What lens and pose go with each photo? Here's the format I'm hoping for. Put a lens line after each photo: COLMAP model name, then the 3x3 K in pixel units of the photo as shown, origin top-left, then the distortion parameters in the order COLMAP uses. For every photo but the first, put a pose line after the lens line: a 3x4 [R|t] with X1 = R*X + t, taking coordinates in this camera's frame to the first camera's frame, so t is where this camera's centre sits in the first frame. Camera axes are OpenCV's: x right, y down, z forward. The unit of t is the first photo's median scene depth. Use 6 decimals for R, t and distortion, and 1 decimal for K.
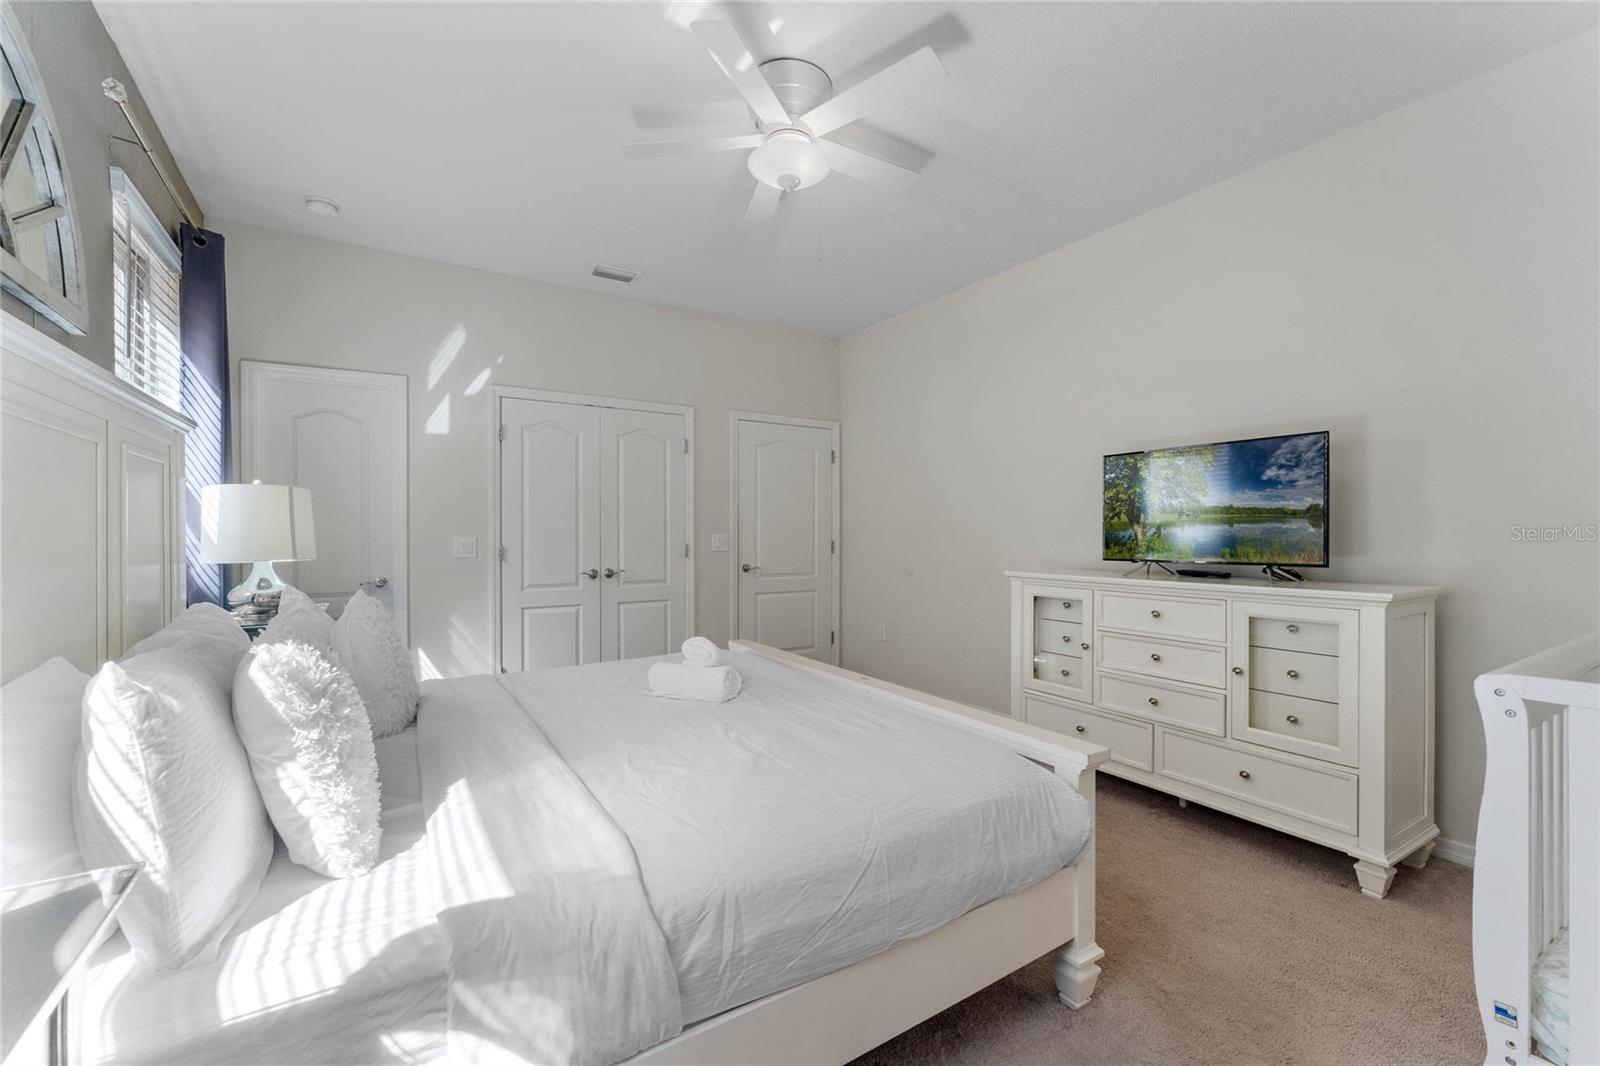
lens RADIAL K [[648.3, 0, 791.7], [0, 648.3, 528.2], [0, 0, 1]] dist [-0.003498, -0.002307]
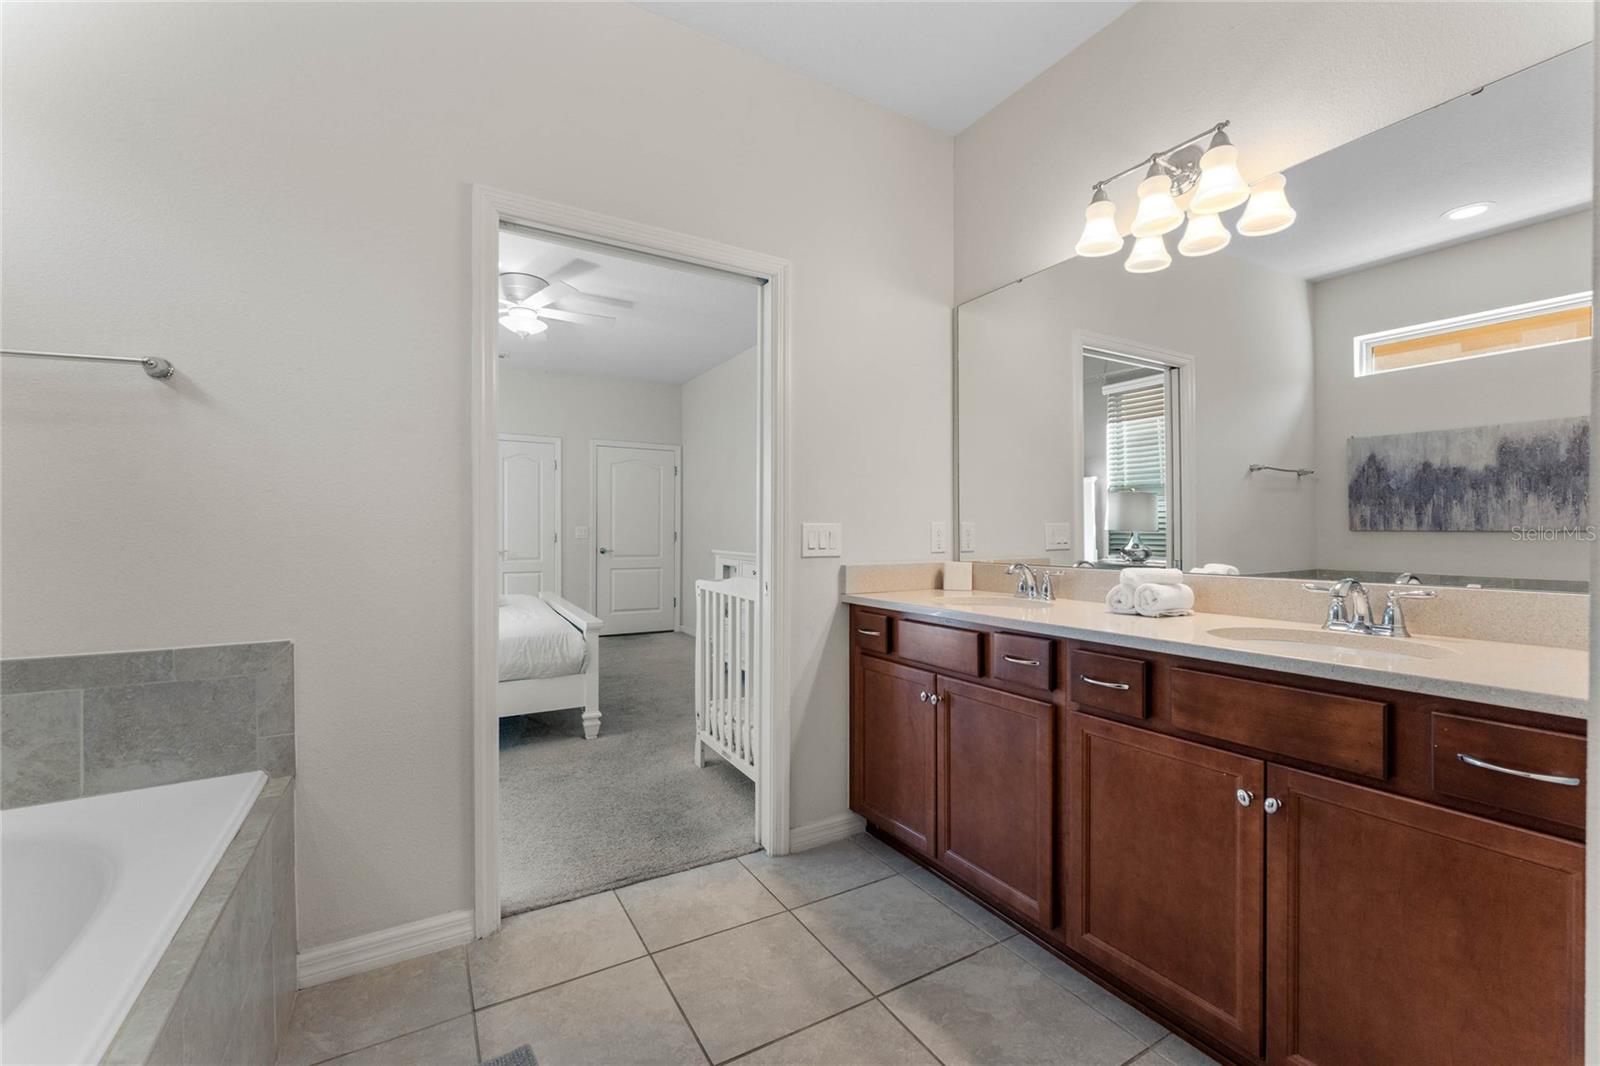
lens RADIAL K [[648.3, 0, 800.5], [0, 648.3, 526.4], [0, 0, 1]] dist [-0.003498, -0.002307]
pose [[0.999045, 0.003262, -0.043582, 0.442655], [-0.003113, 0.999989, 0.003491, 0.002660], [0.043592, -0.003352, 0.999044, -0.412195]]
